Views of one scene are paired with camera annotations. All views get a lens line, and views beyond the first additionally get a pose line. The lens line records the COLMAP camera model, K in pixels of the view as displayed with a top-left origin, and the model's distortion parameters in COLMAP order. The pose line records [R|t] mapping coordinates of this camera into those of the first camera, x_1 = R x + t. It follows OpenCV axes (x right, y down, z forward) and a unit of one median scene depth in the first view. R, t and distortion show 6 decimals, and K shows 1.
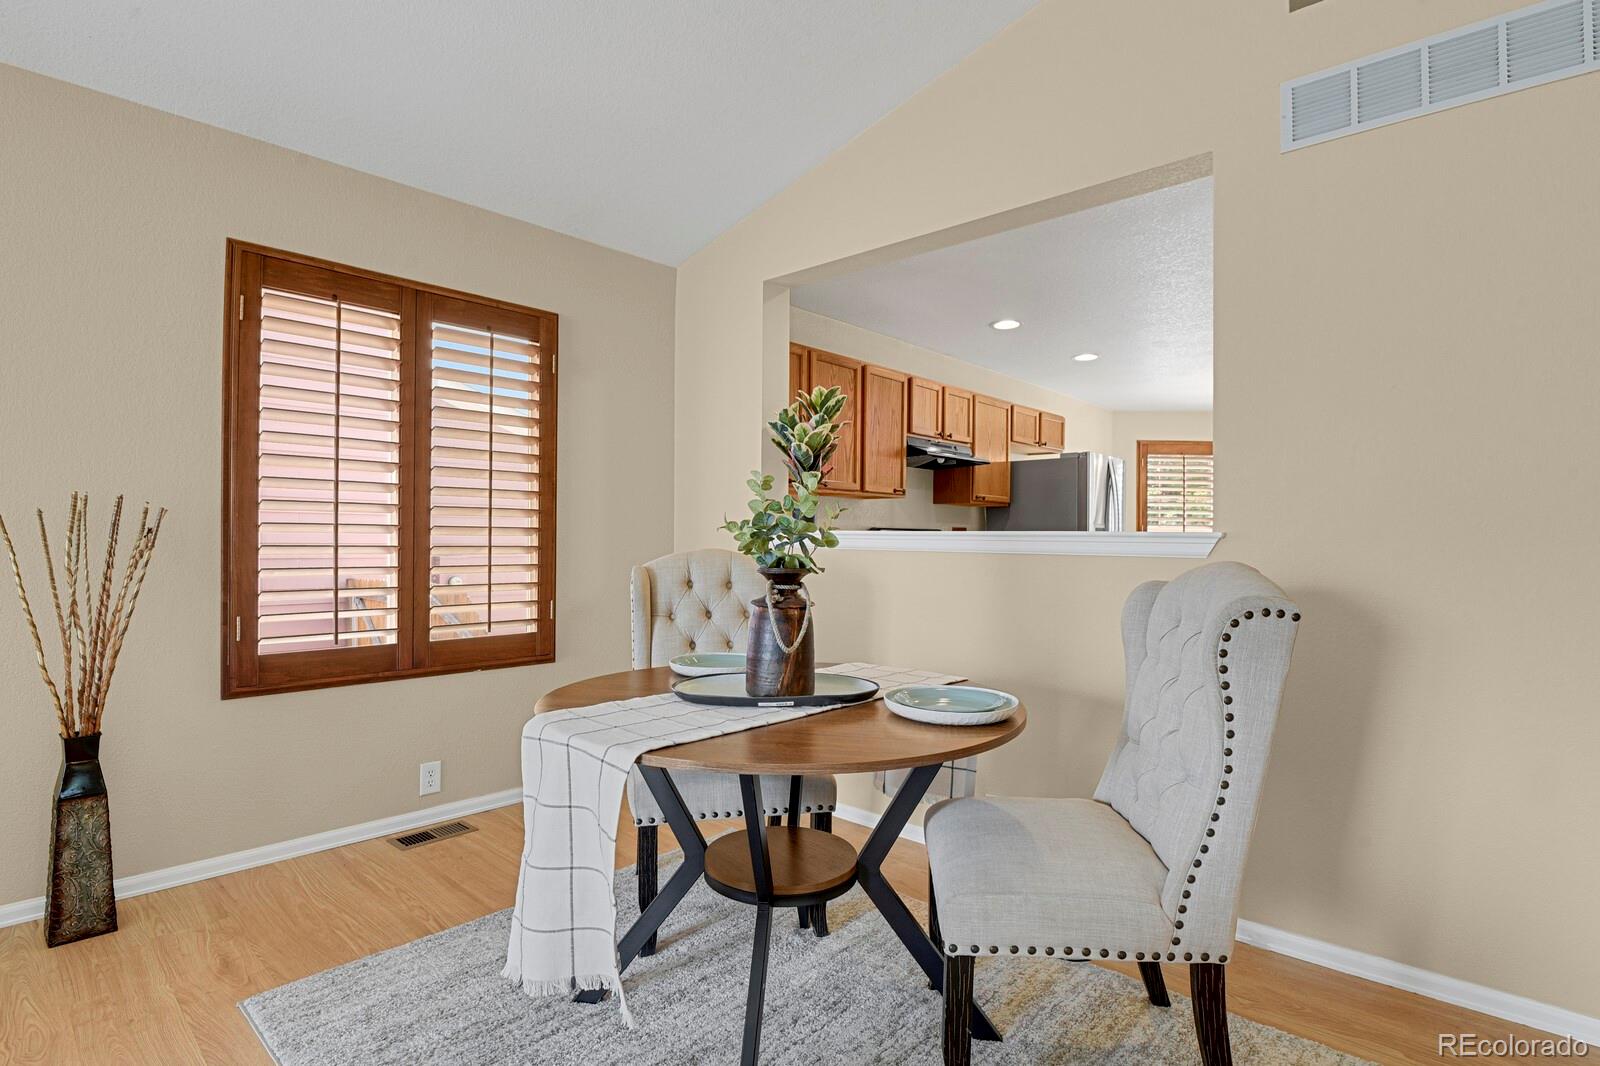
lens RADIAL K [[803.2, 0, 794.4], [0, 803.2, 534.2], [0, 0, 1]] dist [-0.025062, -0.000461]
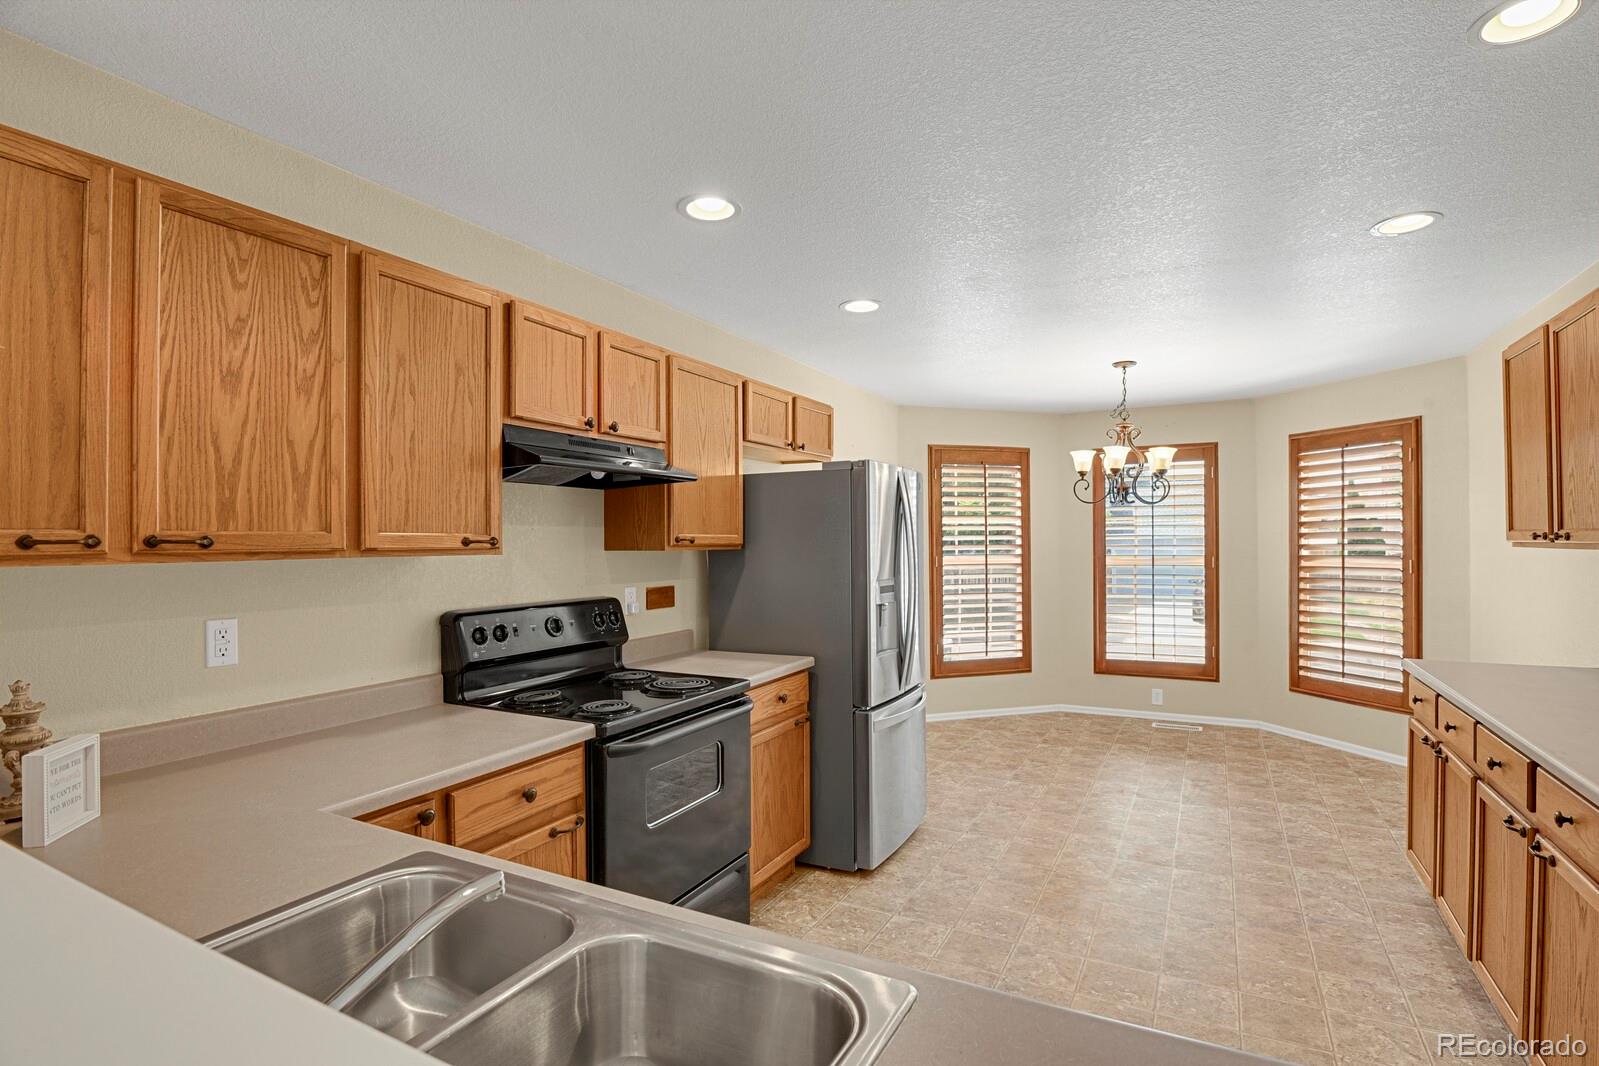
lens RADIAL K [[781.1, 0, 799.5], [0, 781.1, 533.0], [0, 0, 1]] dist [-0.020430, -0.008143]
pose [[0.966131, -0.014370, 0.257651, 0.284853], [0.015843, 0.999868, -0.003642, -0.079625], [-0.257565, 0.007601, 0.966231, 0.765087]]
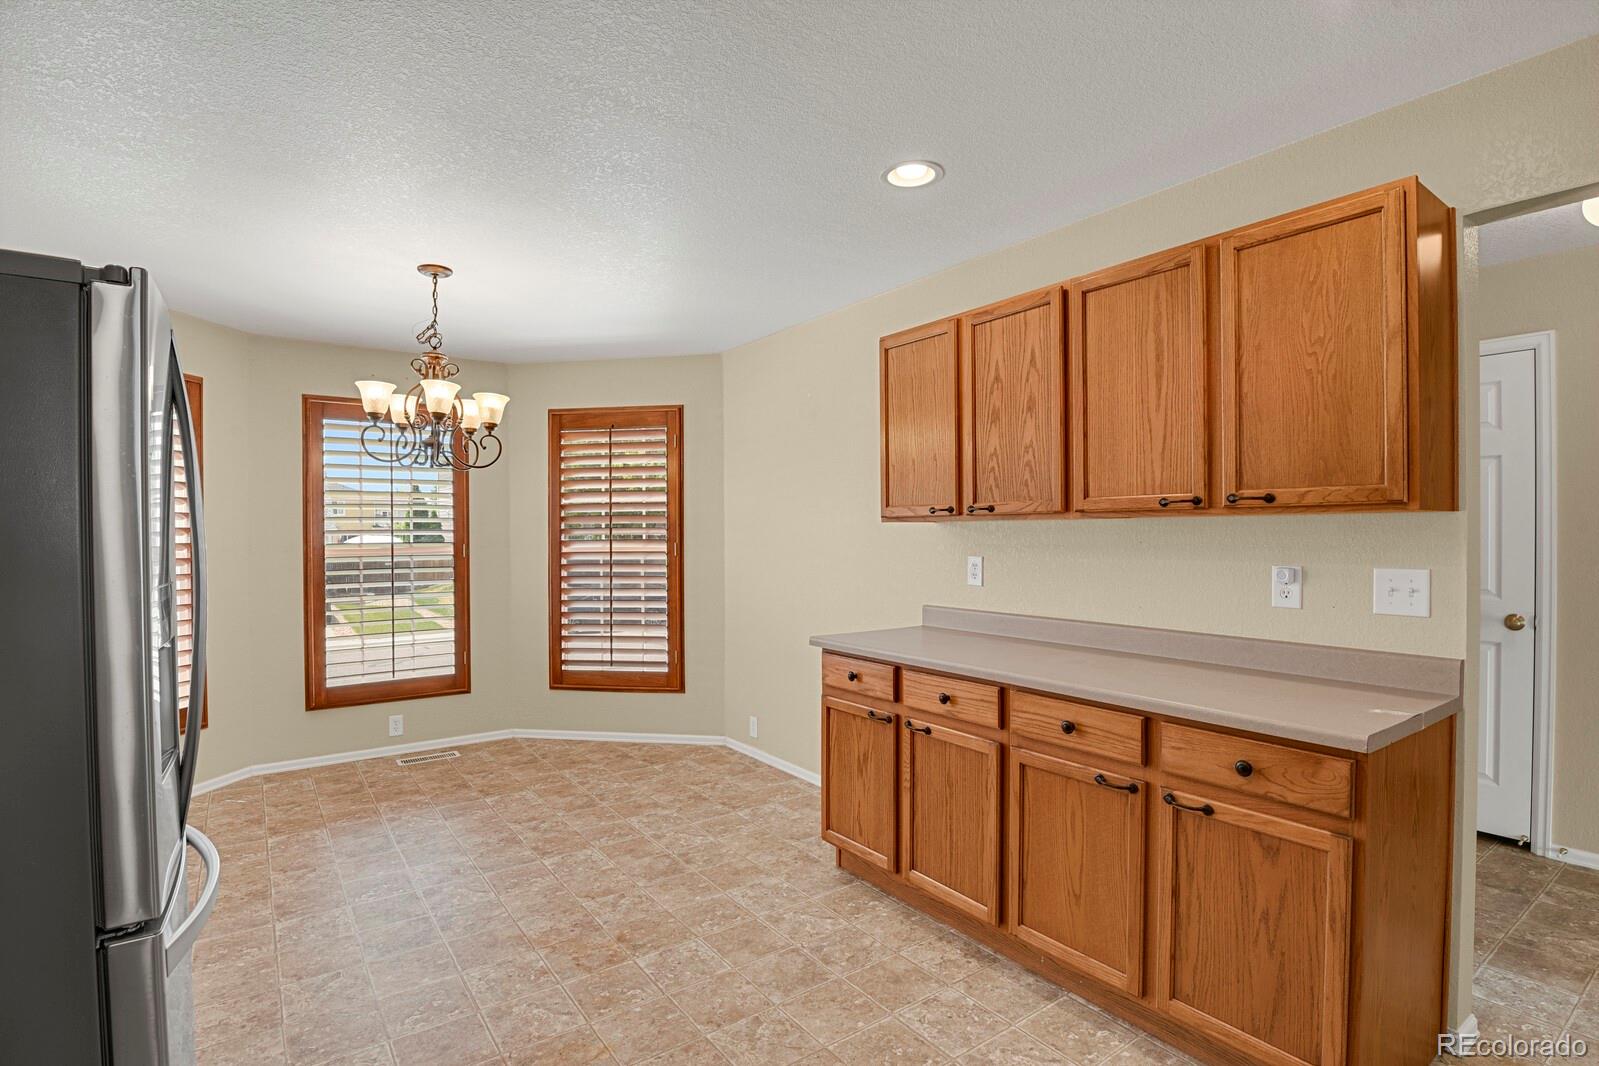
lens RADIAL K [[797.1, 0, 795.8], [0, 797.1, 538.0], [0, 0, 1]] dist [0.000260, -0.000432]
pose [[0.217300, -0.016025, 0.975973, 0.306817], [0.004676, 0.999871, 0.015376, -0.048677], [-0.976094, 0.001222, 0.217347, 1.288741]]
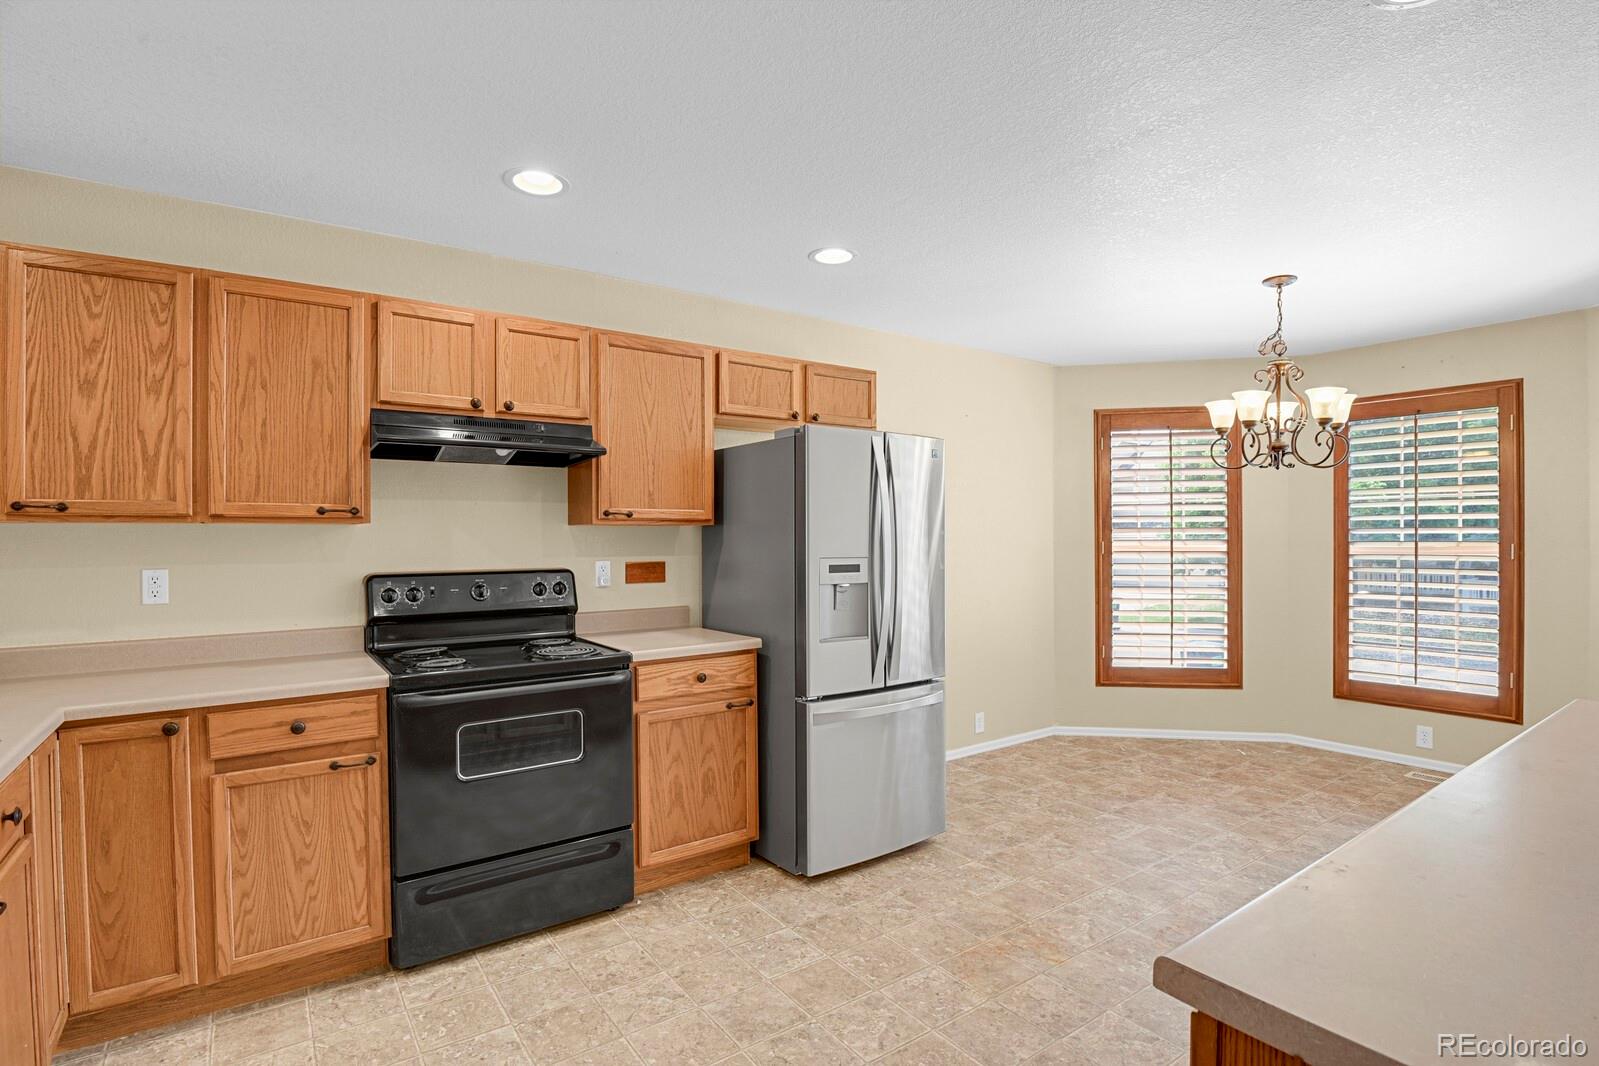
lens RADIAL K [[781.1, 0, 799.5], [0, 781.1, 533.0], [0, 0, 1]] dist [-0.020430, -0.008143]
pose [[0.978719, -0.015643, -0.204606, 0.792732], [0.015484, 0.999877, -0.002379, -0.048537], [0.204618, -0.000840, 0.978841, 0.818536]]
